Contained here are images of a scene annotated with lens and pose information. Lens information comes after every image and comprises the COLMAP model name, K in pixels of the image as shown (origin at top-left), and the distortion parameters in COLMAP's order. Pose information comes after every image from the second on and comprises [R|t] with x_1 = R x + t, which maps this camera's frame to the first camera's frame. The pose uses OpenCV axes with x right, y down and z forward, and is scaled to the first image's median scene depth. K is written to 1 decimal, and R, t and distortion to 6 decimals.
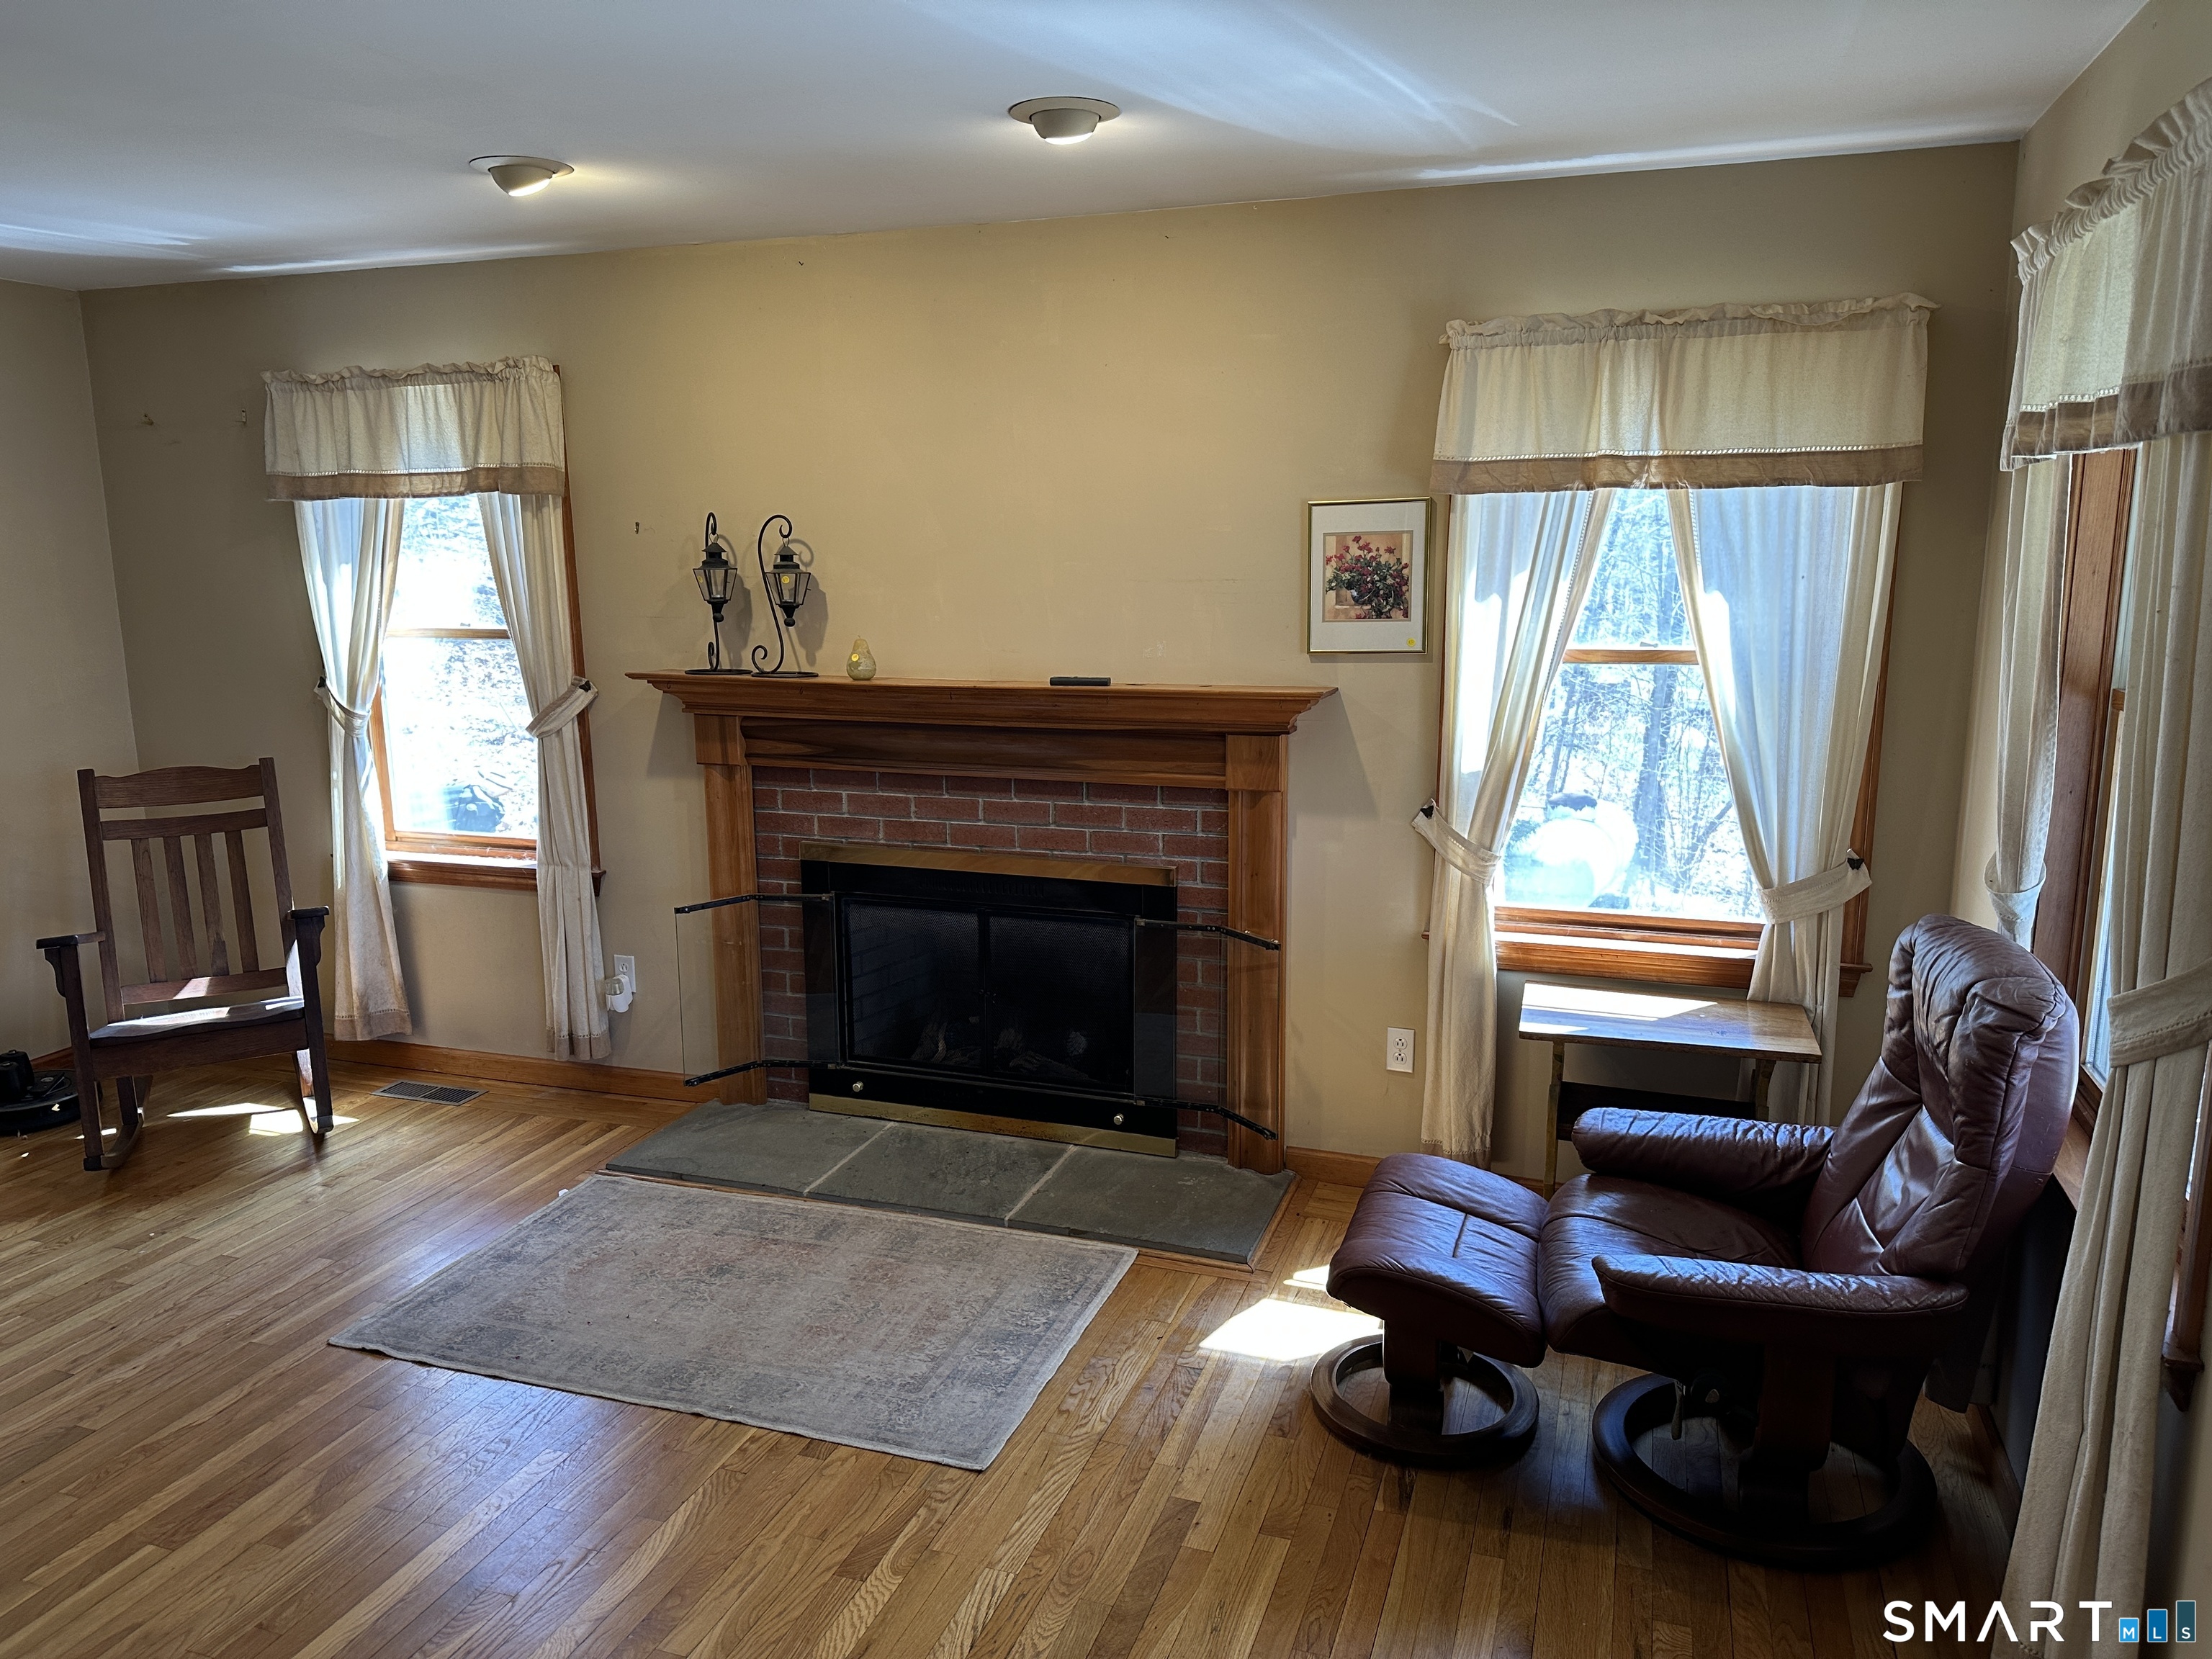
lens RADIAL K [[1548.6, 0, 1106.5], [0, 1548.6, 831.9], [0, 0, 1]] dist [0.058807, -0.073556]
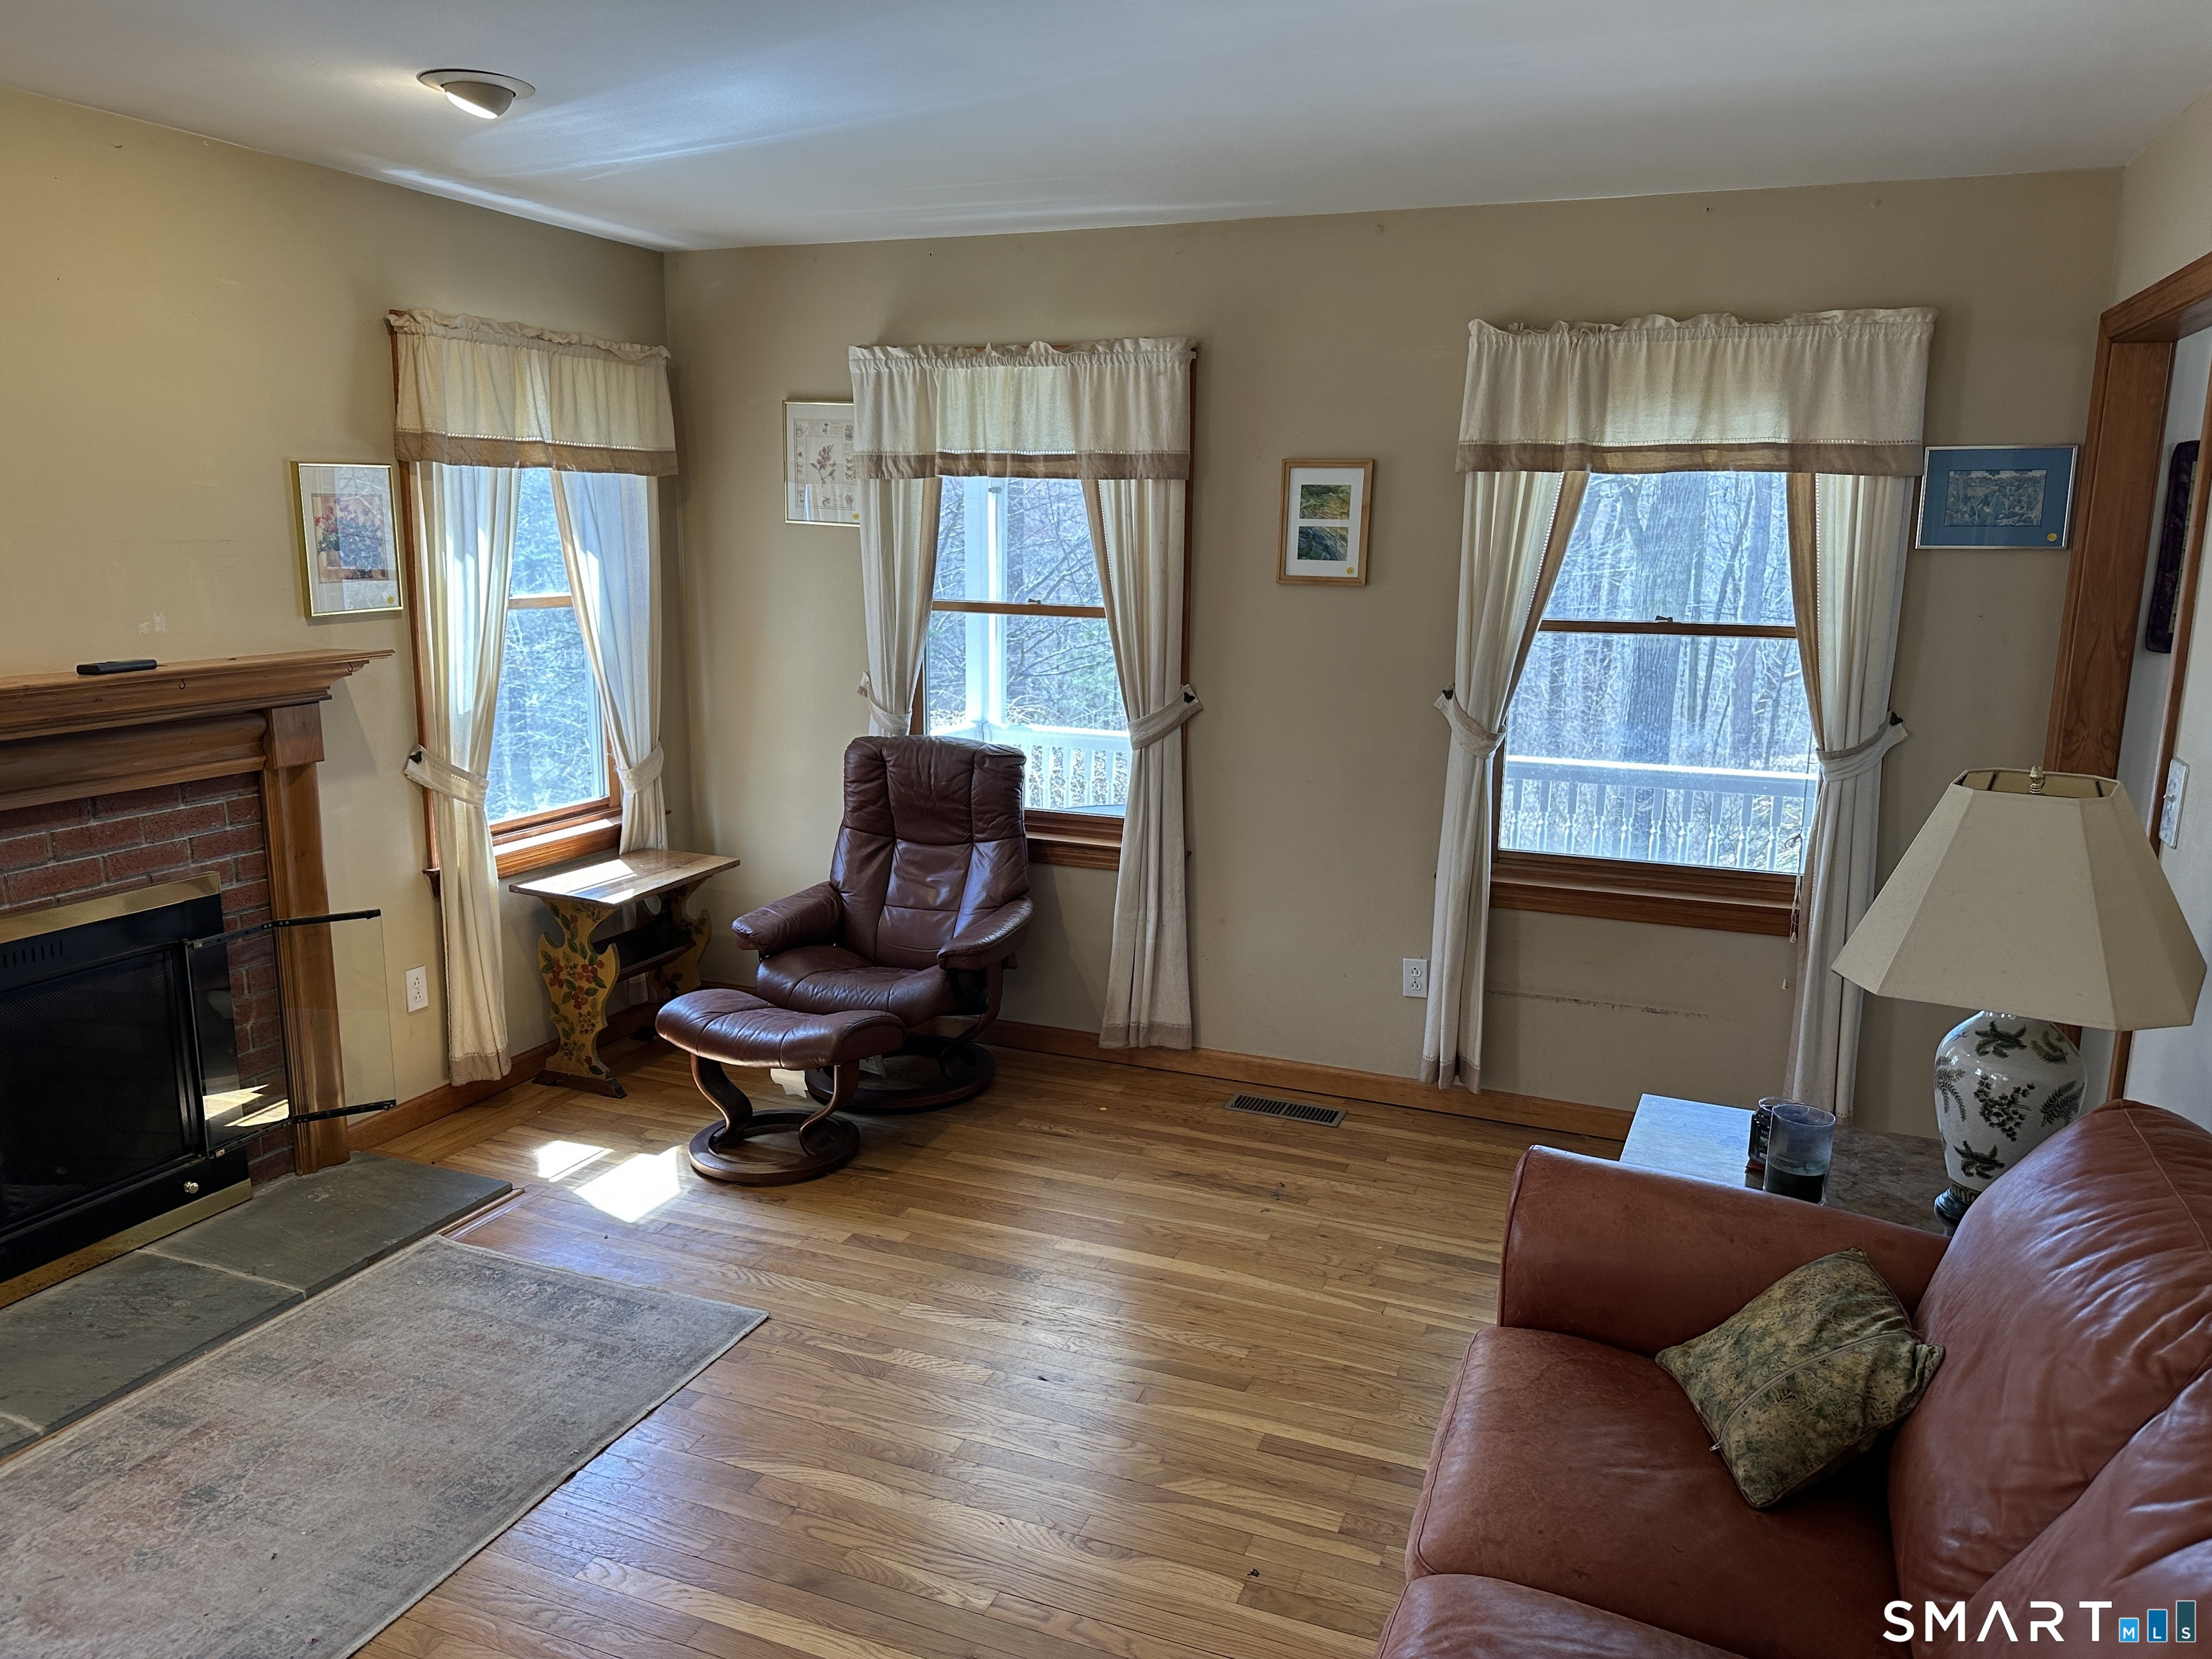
lens RADIAL K [[1548.6, 0, 1132.8], [0, 1548.6, 840.1], [0, 0, 1]] dist [0.058807, -0.073556]
pose [[0.030837, -0.187498, 0.981781, -0.842009], [0.174039, 0.968250, 0.179448, -0.065415], [-0.984256, 0.165335, 0.062490, 0.450821]]
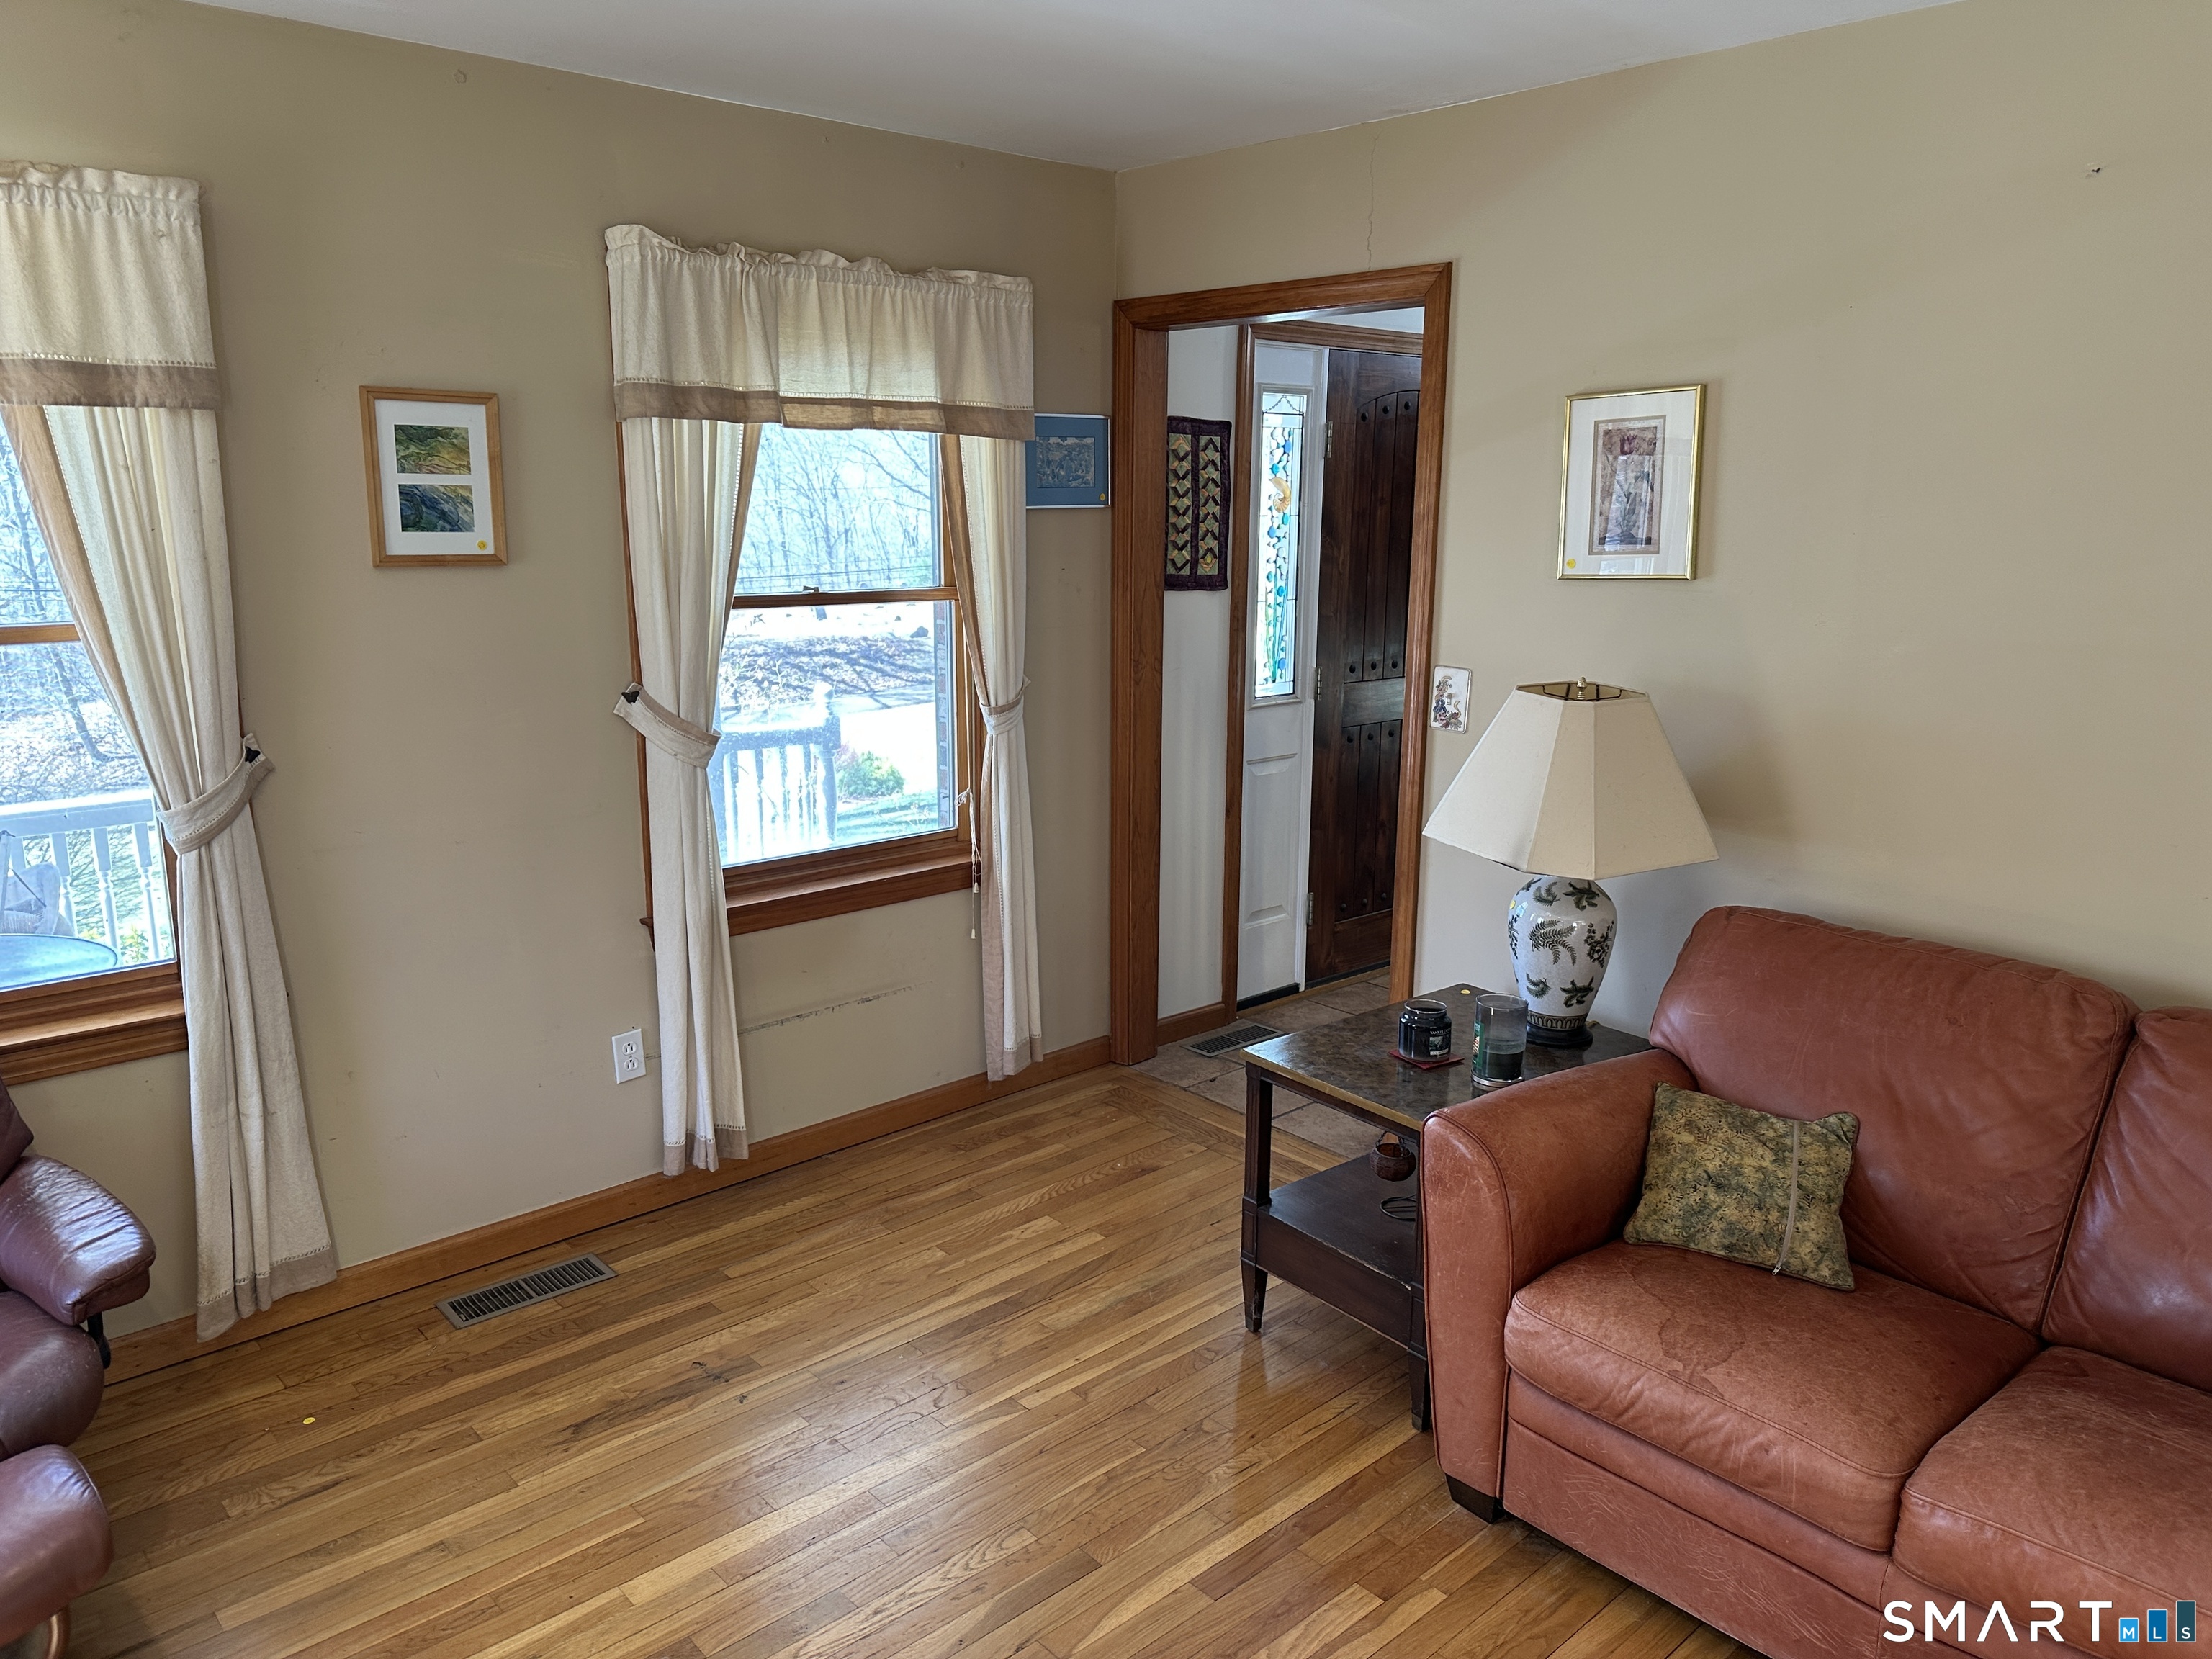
lens RADIAL K [[1548.6, 0, 1156.2], [0, 1548.6, 821.4], [0, 0, 1]] dist [0.058807, -0.073556]
pose [[-0.883204, -0.094259, 0.459420, -0.406368], [0.088857, 0.928220, 0.361264, -0.155286], [-0.460495, 0.359893, -0.811432, 0.885837]]
